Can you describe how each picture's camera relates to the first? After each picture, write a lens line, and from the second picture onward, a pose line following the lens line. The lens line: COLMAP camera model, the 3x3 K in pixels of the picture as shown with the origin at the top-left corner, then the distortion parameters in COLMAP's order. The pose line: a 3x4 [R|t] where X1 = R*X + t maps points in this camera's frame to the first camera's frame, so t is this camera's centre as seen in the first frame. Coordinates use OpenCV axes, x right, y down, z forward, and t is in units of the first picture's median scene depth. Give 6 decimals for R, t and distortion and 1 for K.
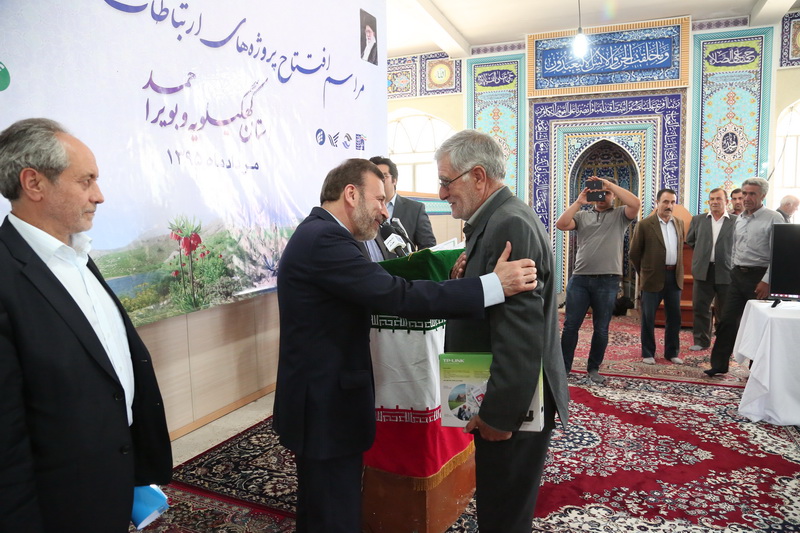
lens RADIAL K [[535.3, 0, 402.2], [0, 535.3, 273.4], [0, 0, 1]] dist [-0.128959, 0.062941]
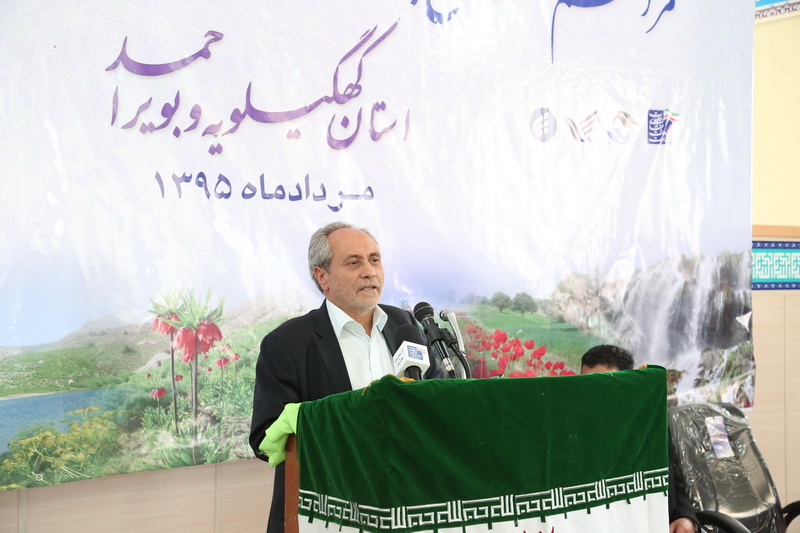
lens RADIAL K [[1275.2, 0, 404.6], [0, 1275.2, 266.6], [0, 0, 1]] dist [0.157121, 0.000000]
pose [[0.854972, 0.008815, -0.518600, 0.477273], [-0.065201, 0.993751, -0.090600, -0.025796], [0.514560, 0.111274, 0.850203, -0.038749]]
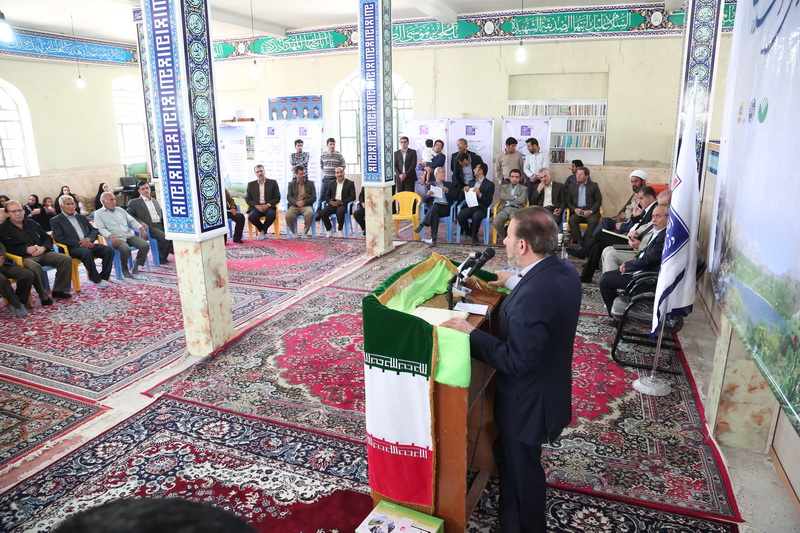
lens RADIAL K [[535.3, 0, 402.7], [0, 535.3, 270.7], [0, 0, 1]] dist [-0.128959, 0.062941]
pose [[-0.998998, 0.036858, -0.025396, 0.108770], [0.024735, 0.927475, 0.373066, -0.340161], [0.037305, 0.372064, -0.927457, 1.518191]]
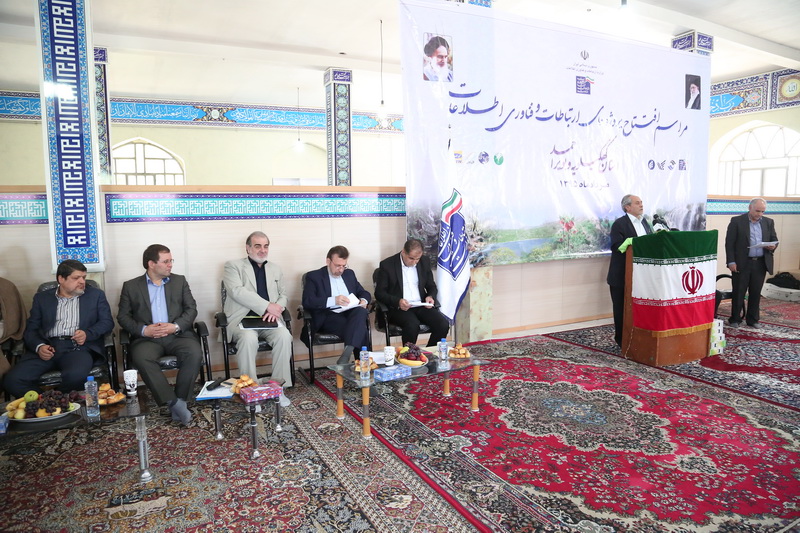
lens RADIAL K [[535.3, 0, 402.3], [0, 535.3, 271.5], [0, 0, 1]] dist [-0.128959, 0.062941]
pose [[0.766828, 0.077807, -0.637119, 0.420734], [-0.071398, 0.996805, 0.035800, 0.092185], [0.637869, 0.018037, 0.769934, -0.985846]]
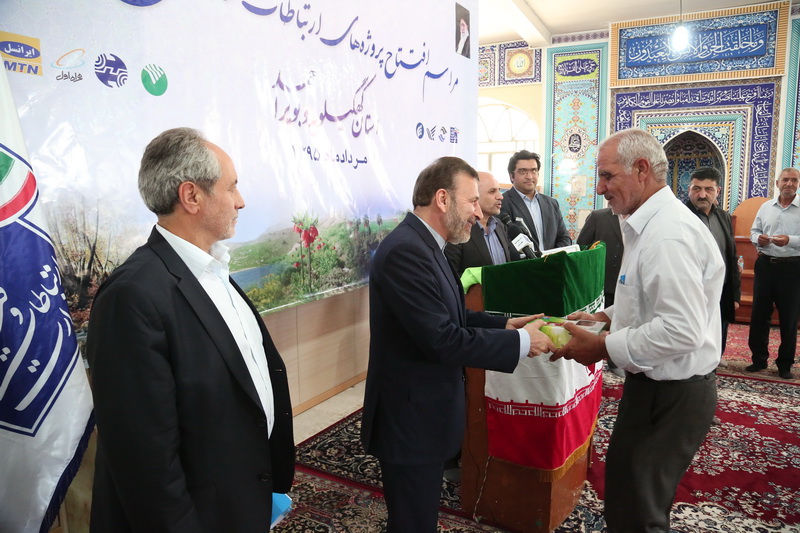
lens RADIAL K [[535.3, 0, 405.3], [0, 535.3, 269.6], [0, 0, 1]] dist [-0.128959, 0.062941]
pose [[0.995210, 0.022290, -0.095187, -0.111404], [-0.020272, 0.999550, 0.022114, -0.017581], [0.095637, -0.020079, 0.995214, -0.034628]]
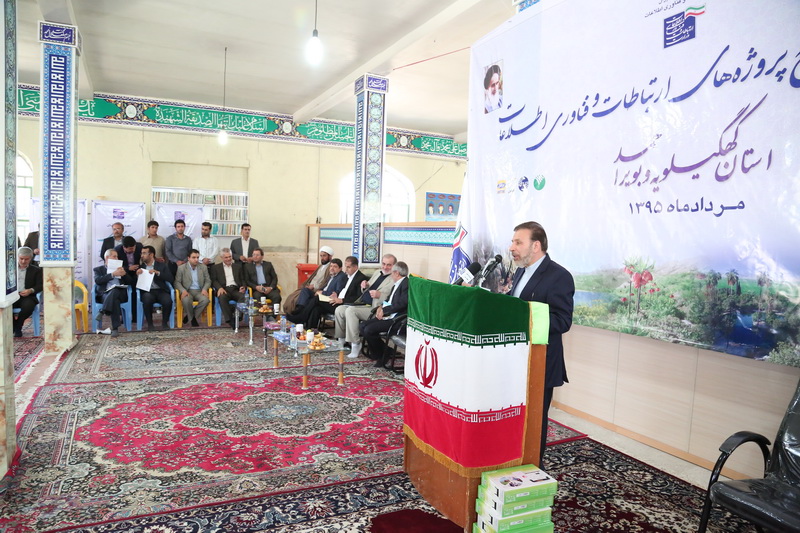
lens RADIAL K [[535.3, 0, 401.8], [0, 535.3, 275.9], [0, 0, 1]] dist [-0.128959, 0.062941]
pose [[-0.634434, 0.048604, -0.771447, 0.859588], [-0.107559, 0.982761, 0.150374, -0.183328], [0.765457, 0.178378, -0.618269, 1.313089]]
